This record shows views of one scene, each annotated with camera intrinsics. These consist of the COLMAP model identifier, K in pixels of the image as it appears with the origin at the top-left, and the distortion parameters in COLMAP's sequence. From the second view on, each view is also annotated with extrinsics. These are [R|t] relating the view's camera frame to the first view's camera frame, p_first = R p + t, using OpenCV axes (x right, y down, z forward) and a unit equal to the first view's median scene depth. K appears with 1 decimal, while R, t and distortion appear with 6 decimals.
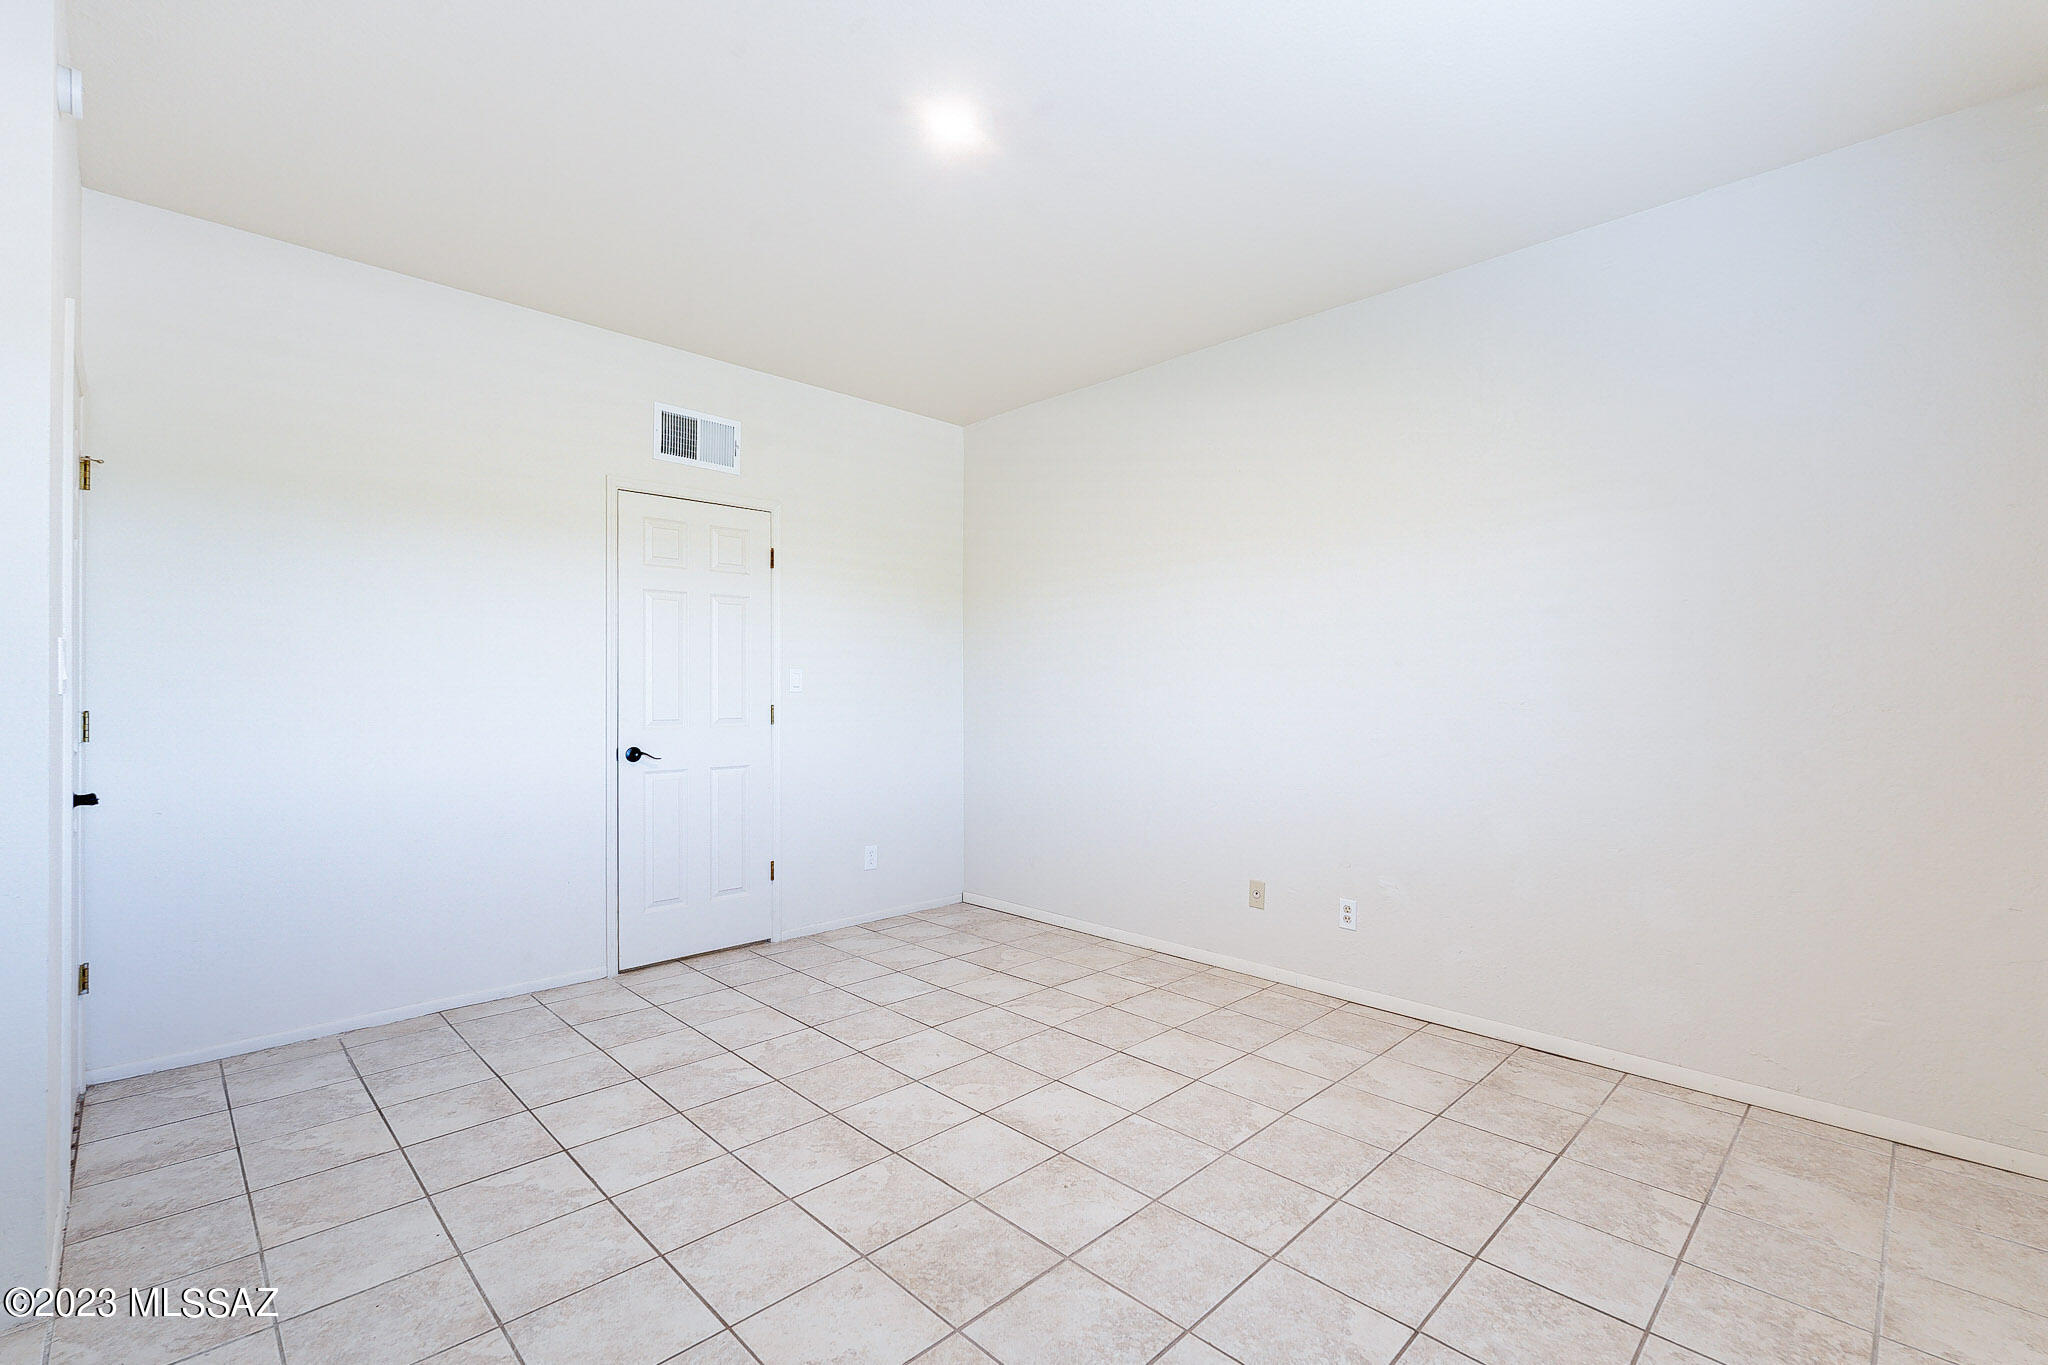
lens RADIAL K [[908.2, 0, 1018.7], [0, 908.2, 680.0], [0, 0, 1]] dist [-0.005157, -0.000948]
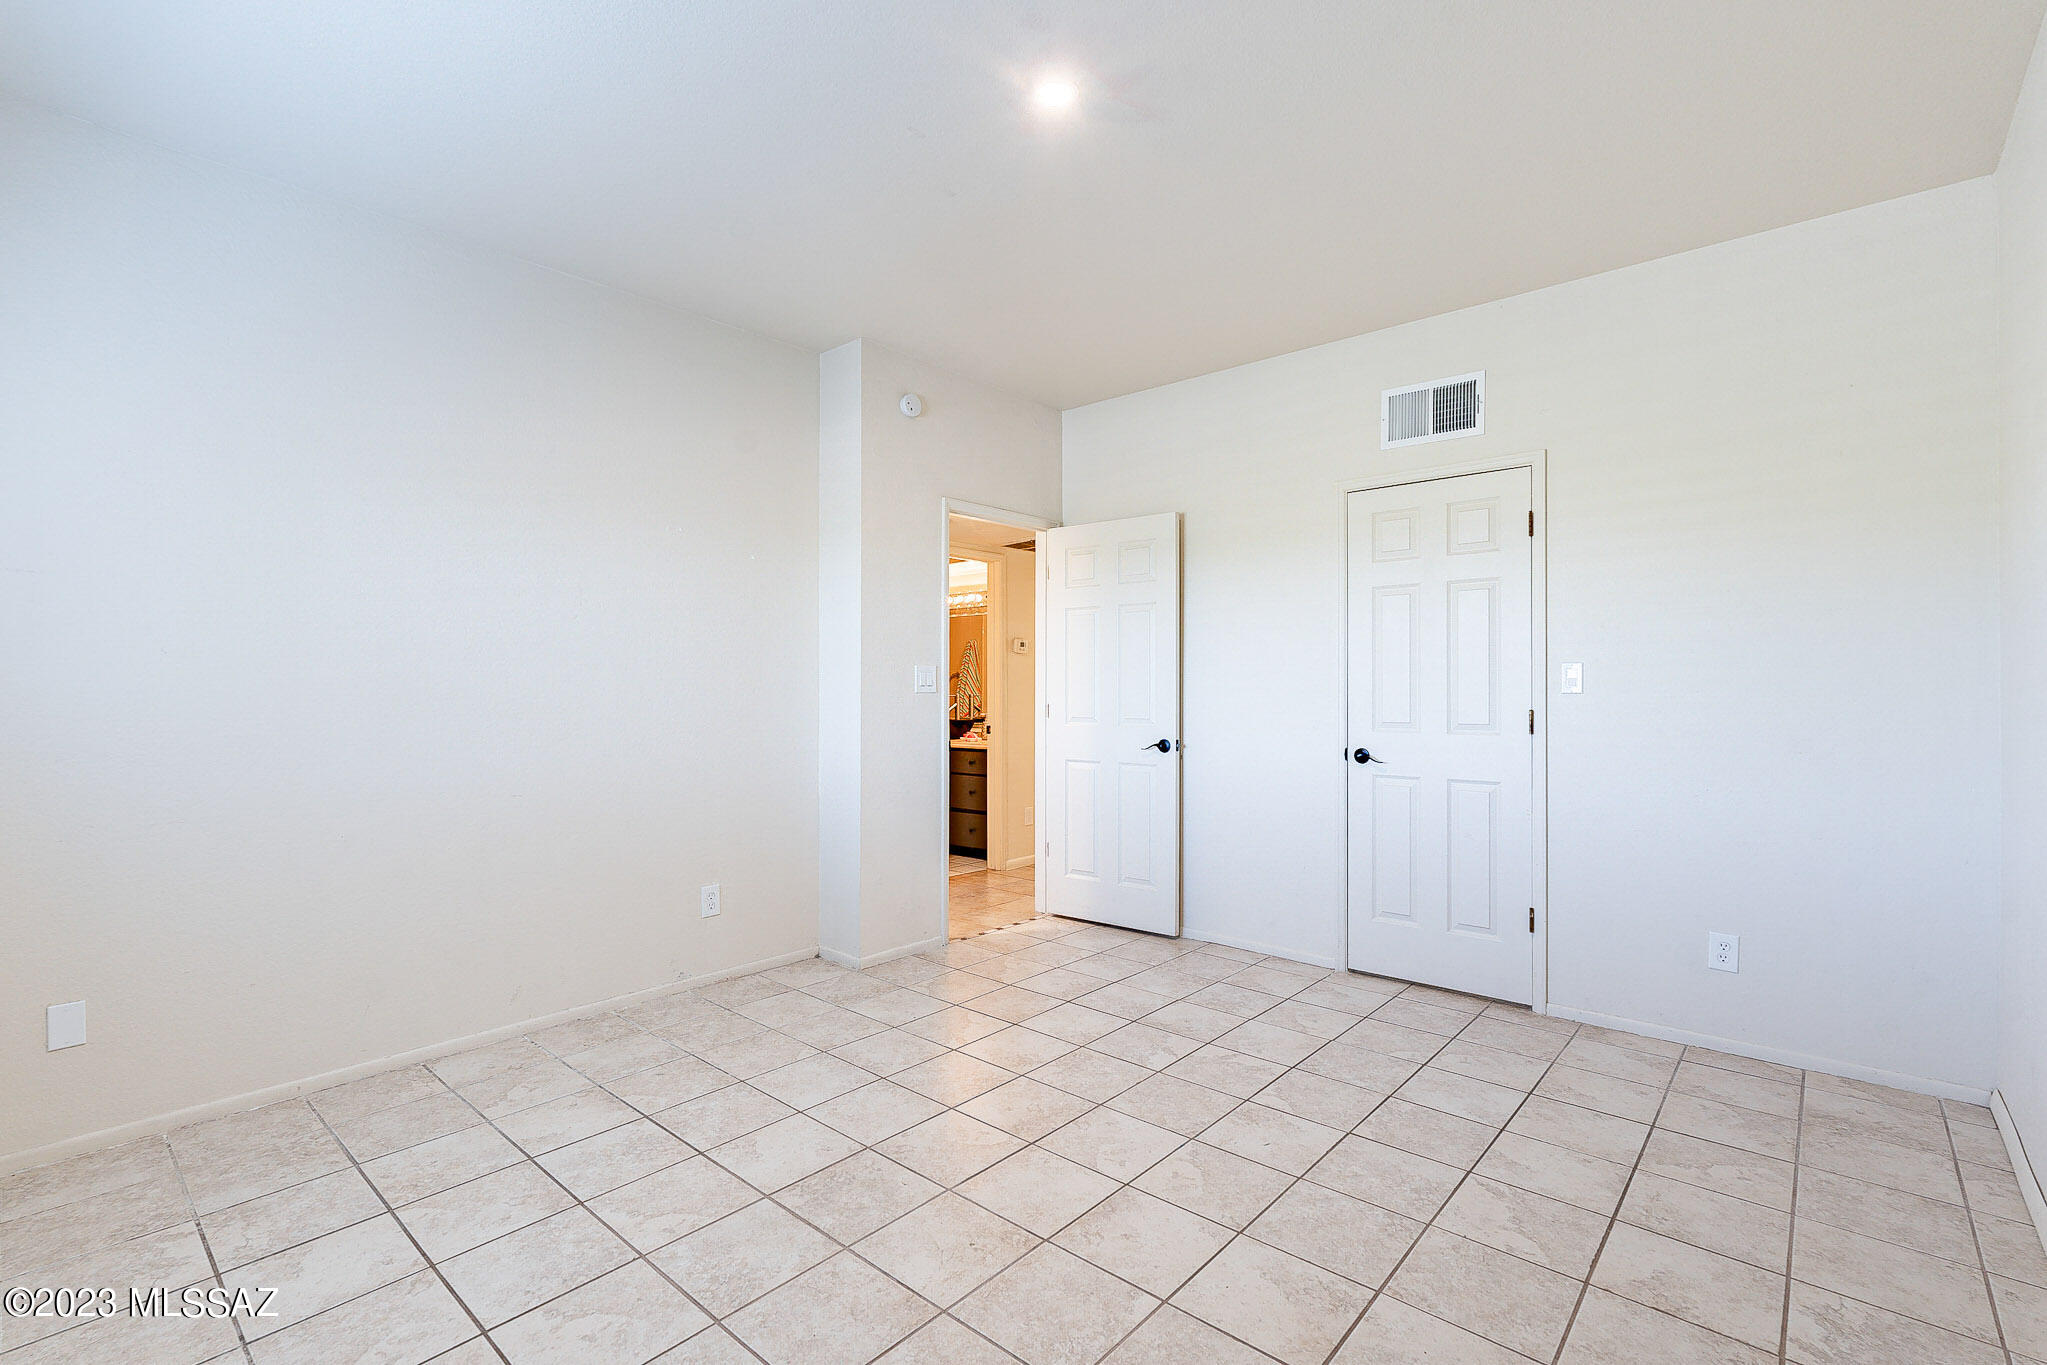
lens RADIAL K [[907.8, 0, 1018.2], [0, 907.8, 680.0], [0, 0, 1]] dist [-0.005157, -0.000948]
pose [[0.068814, -0.010120, -0.997578, 0.623830], [0.008686, 0.999917, -0.009545, 0.006021], [0.997592, -0.008008, 0.068896, 0.645449]]
